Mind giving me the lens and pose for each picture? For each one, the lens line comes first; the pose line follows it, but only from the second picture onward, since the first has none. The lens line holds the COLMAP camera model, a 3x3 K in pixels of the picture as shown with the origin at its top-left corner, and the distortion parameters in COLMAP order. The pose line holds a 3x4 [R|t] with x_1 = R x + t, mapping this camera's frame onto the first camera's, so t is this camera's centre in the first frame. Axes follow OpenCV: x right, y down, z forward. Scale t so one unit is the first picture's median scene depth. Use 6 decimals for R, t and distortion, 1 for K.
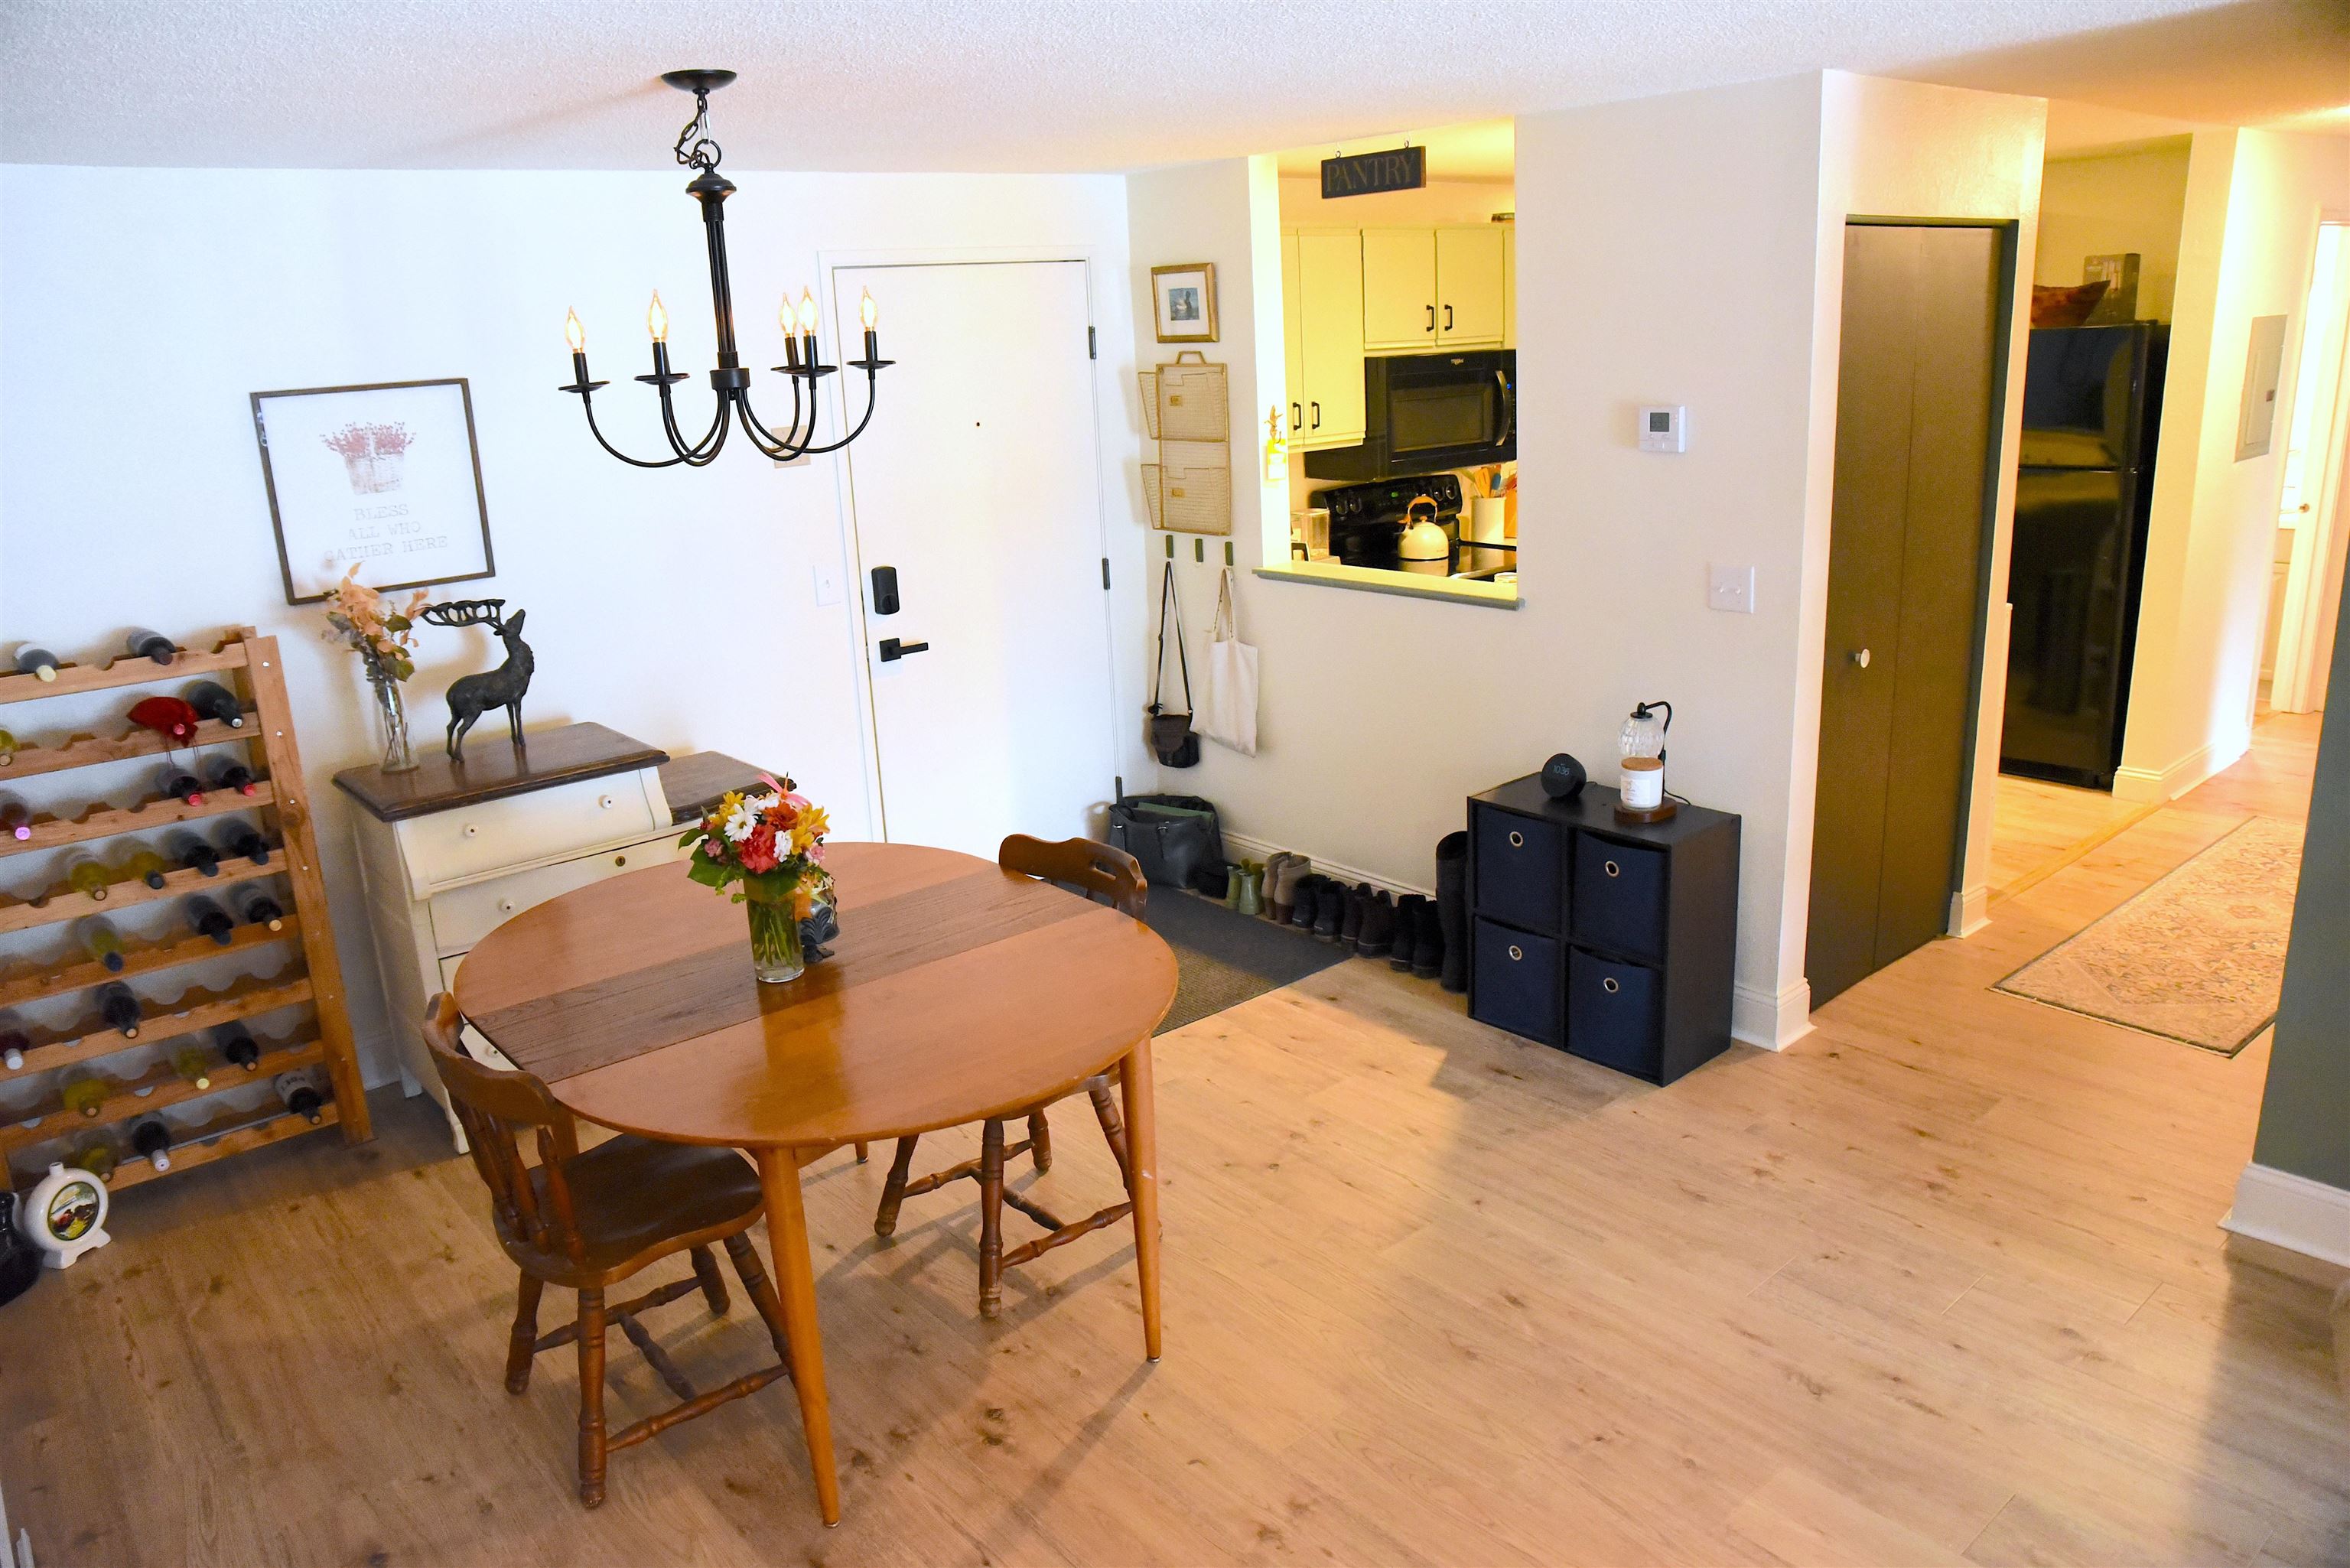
lens RADIAL K [[1621.3, 0, 1159.8], [0, 1621.3, 770.6], [0, 0, 1]] dist [-0.094512, 0.053450]
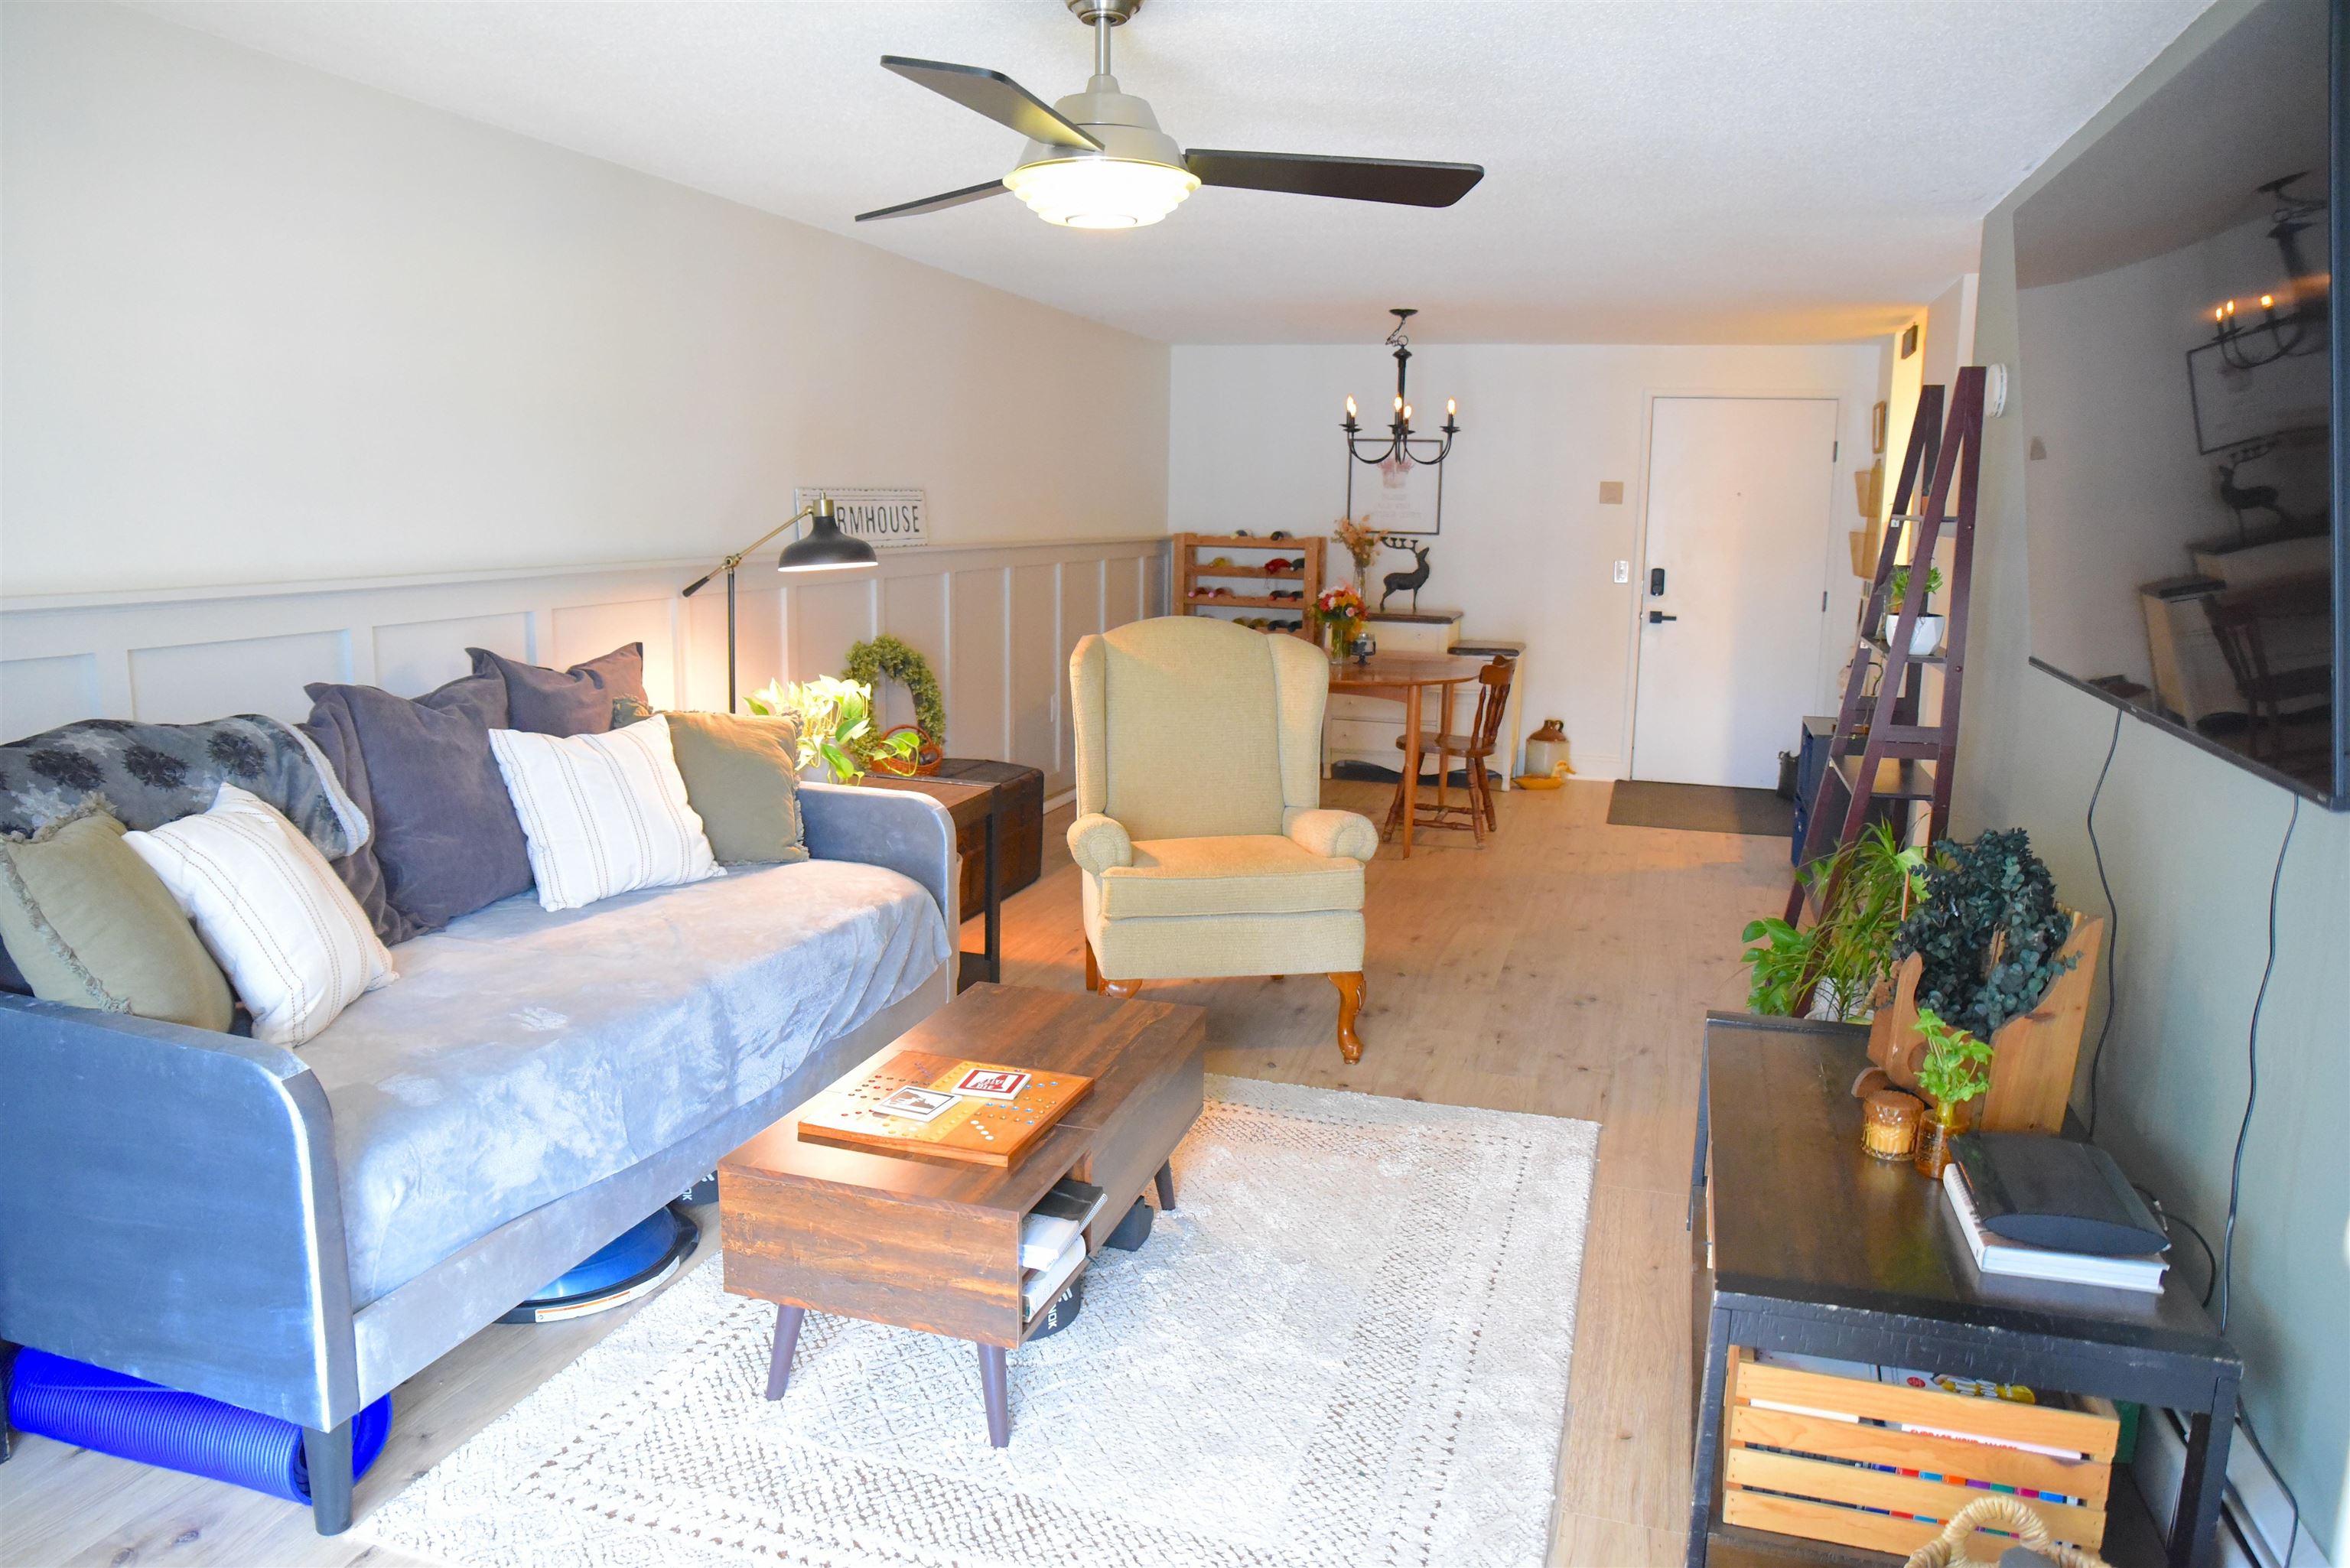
lens RADIAL K [[1621.3, 0, 1175.6], [0, 1621.3, 791.0], [0, 0, 1]] dist [-0.094512, 0.053450]
pose [[0.537002, 0.204410, -0.818441, 1.256651], [-0.268580, 0.961140, 0.063826, 0.165451], [0.799684, 0.185542, 0.571034, -0.436223]]
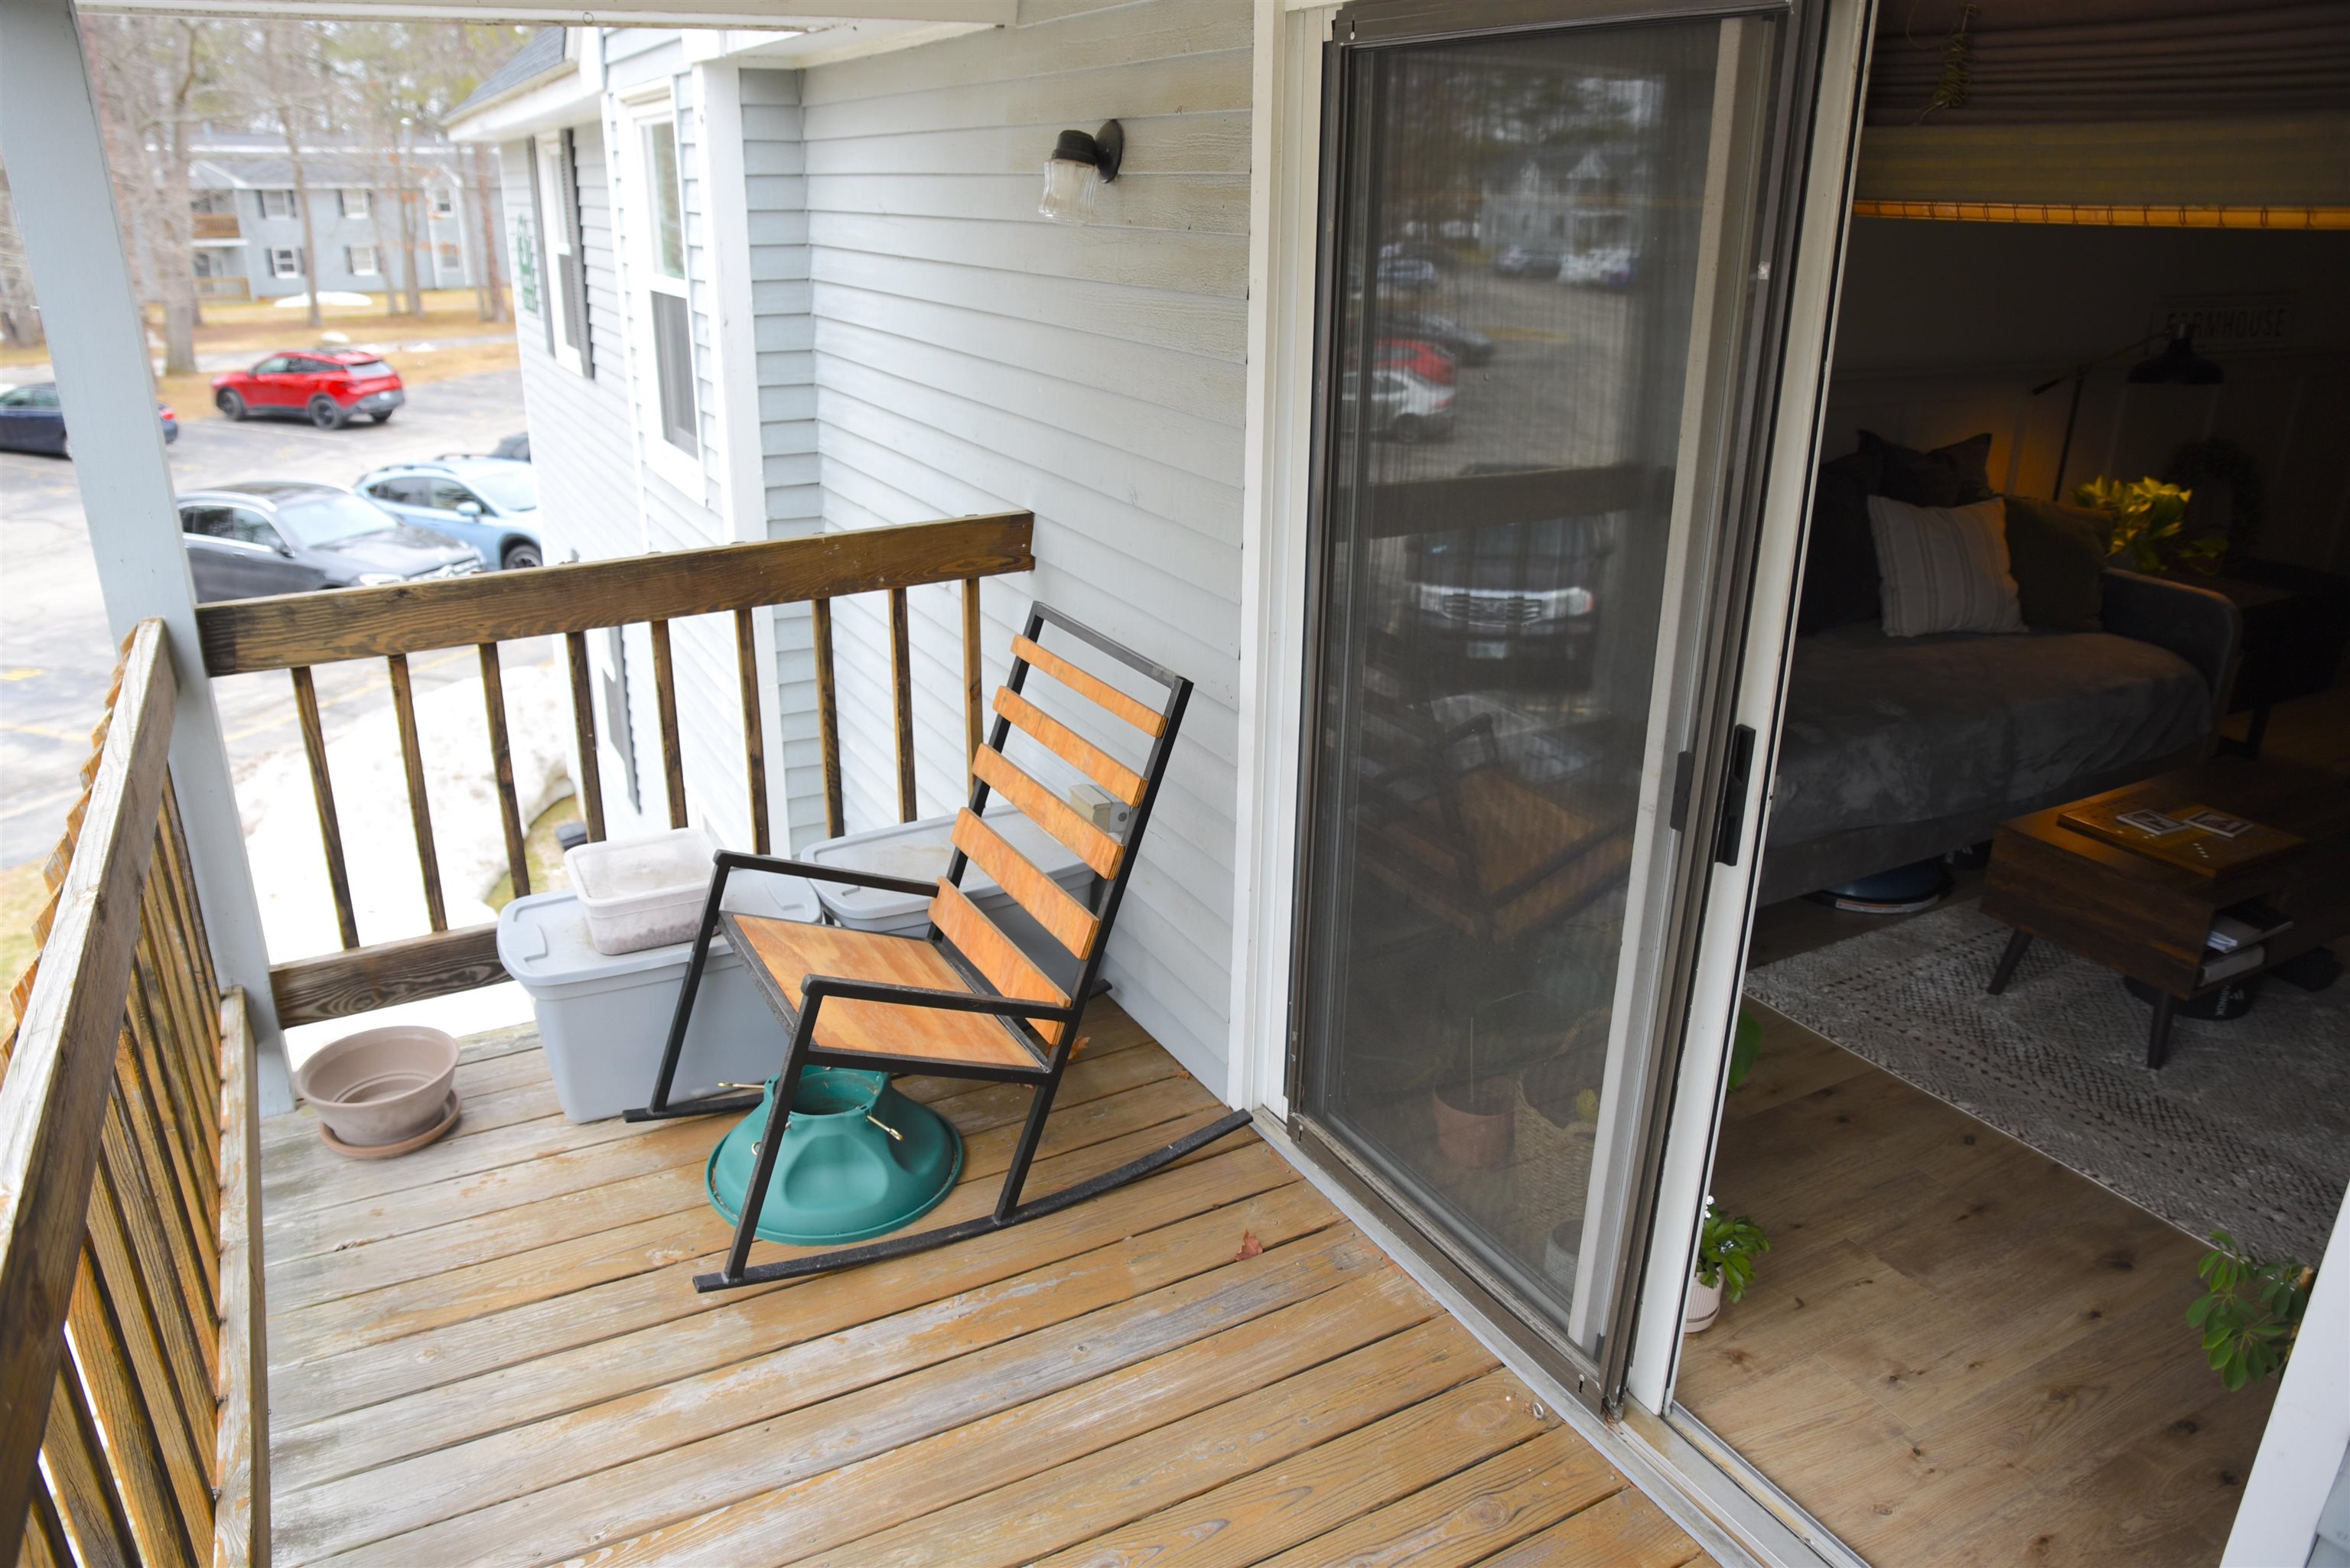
lens RADIAL K [[1621.3, 0, 1149.8], [0, 1621.3, 820.6], [0, 0, 1]] dist [-0.094512, 0.053450]
pose [[-0.193421, 0.401614, -0.895150, 1.607958], [-0.259892, 0.858814, 0.441468, 0.111342], [0.946068, 0.318031, -0.061737, -0.609990]]
